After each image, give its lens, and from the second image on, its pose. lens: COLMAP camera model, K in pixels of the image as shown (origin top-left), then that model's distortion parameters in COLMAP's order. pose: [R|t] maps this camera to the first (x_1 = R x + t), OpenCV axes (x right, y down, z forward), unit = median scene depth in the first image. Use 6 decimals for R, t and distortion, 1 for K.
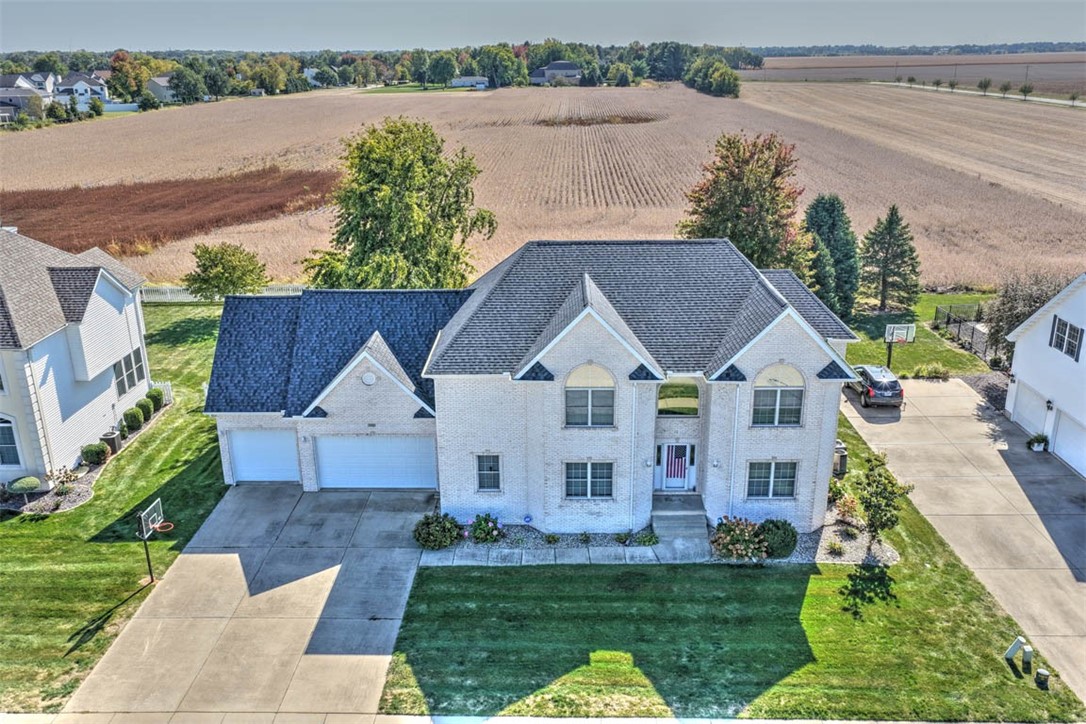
lens RADIAL K [[900.0, 0, 543.0], [0, 900.0, 362.0], [0, 0, 1]] dist [-0.005172, 0.021609]
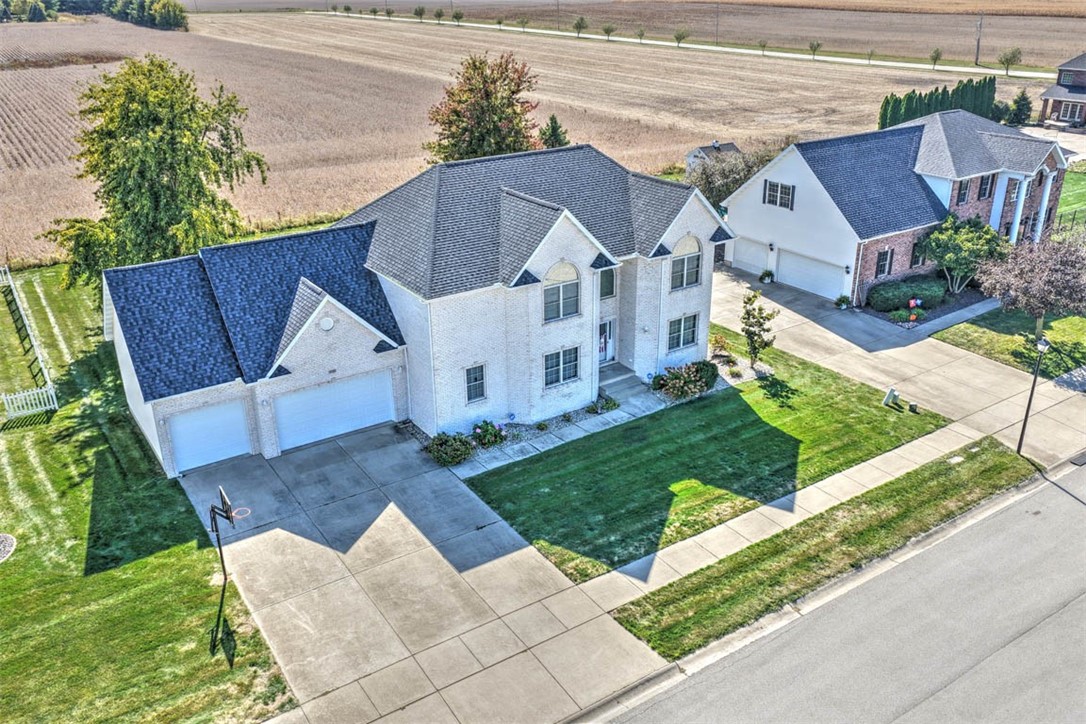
lens RADIAL K [[900.0, 0, 543.0], [0, 900.0, 362.0], [0, 0, 1]] dist [-0.005172, 0.021609]
pose [[0.818309, -0.225552, 0.528674, -0.553954], [0.189053, 0.974231, 0.123017, -0.017515], [-0.542797, -0.000719, 0.839864, 0.062972]]
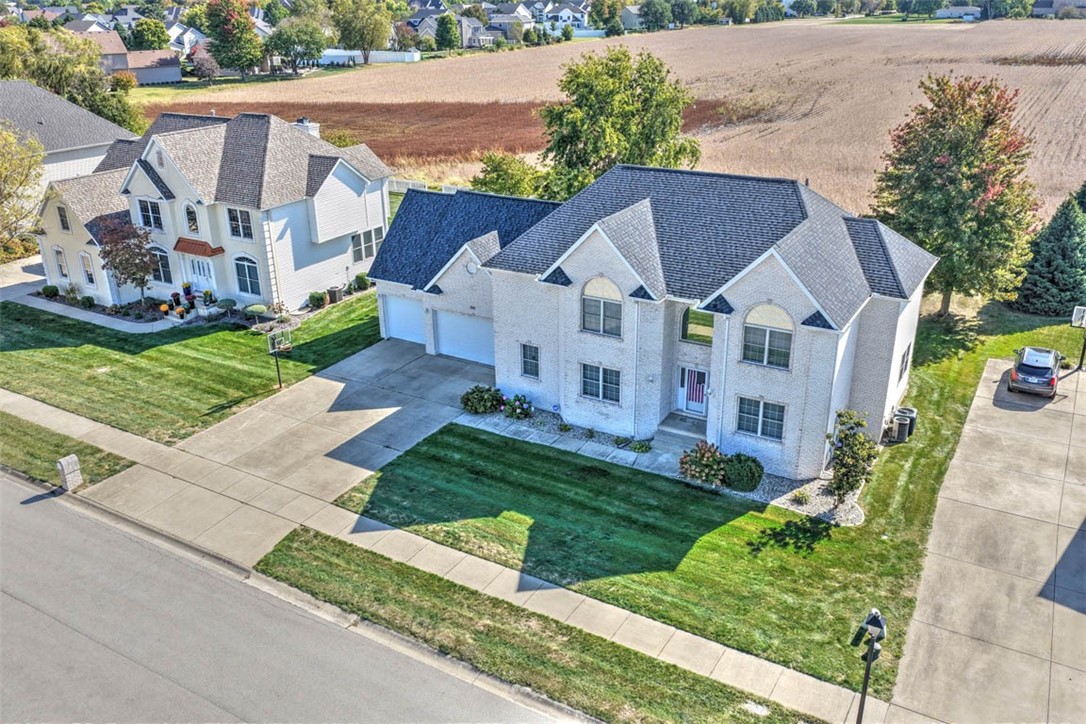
lens RADIAL K [[900.0, 0, 543.0], [0, 900.0, 362.0], [0, 0, 1]] dist [-0.005172, 0.021609]
pose [[0.868214, 0.189291, -0.458665, 0.484303], [-0.156606, 0.981662, 0.108690, -0.003626], [0.470829, -0.022537, 0.881937, -0.010125]]
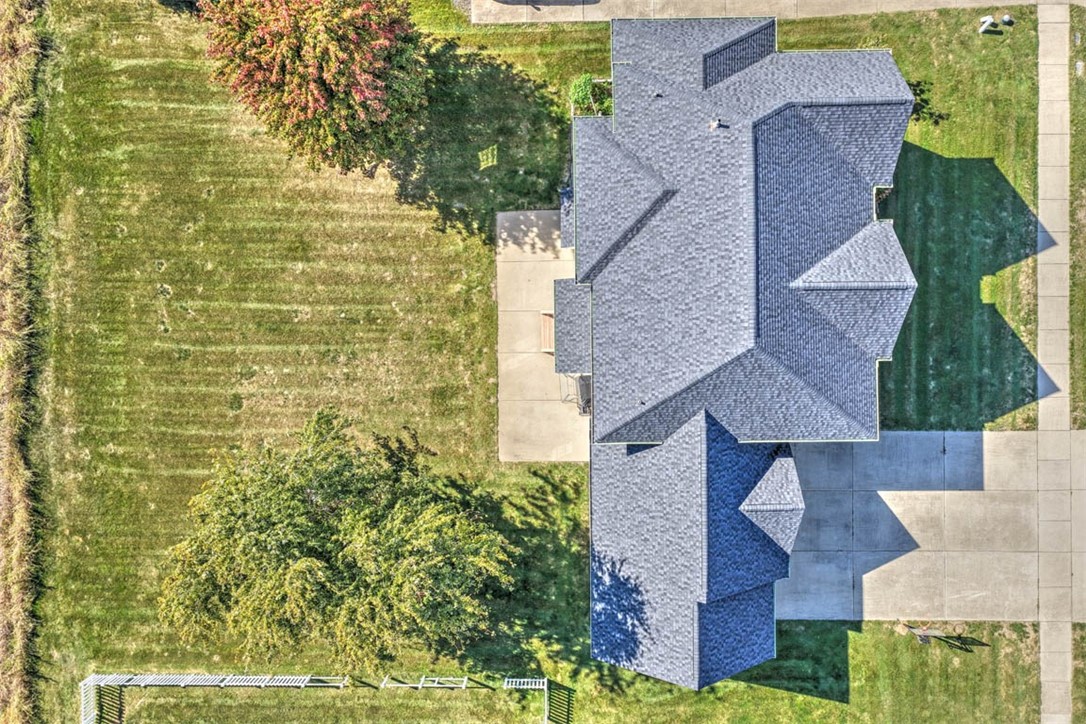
lens RADIAL K [[900.0, 0, 543.0], [0, 900.0, 362.0], [0, 0, 1]] dist [-0.005172, 0.021609]
pose [[-0.025188, -0.999676, 0.003547, -0.029675], [0.335392, -0.005108, 0.942065, -1.106658], [-0.941742, 0.024919, 0.335412, 0.964944]]
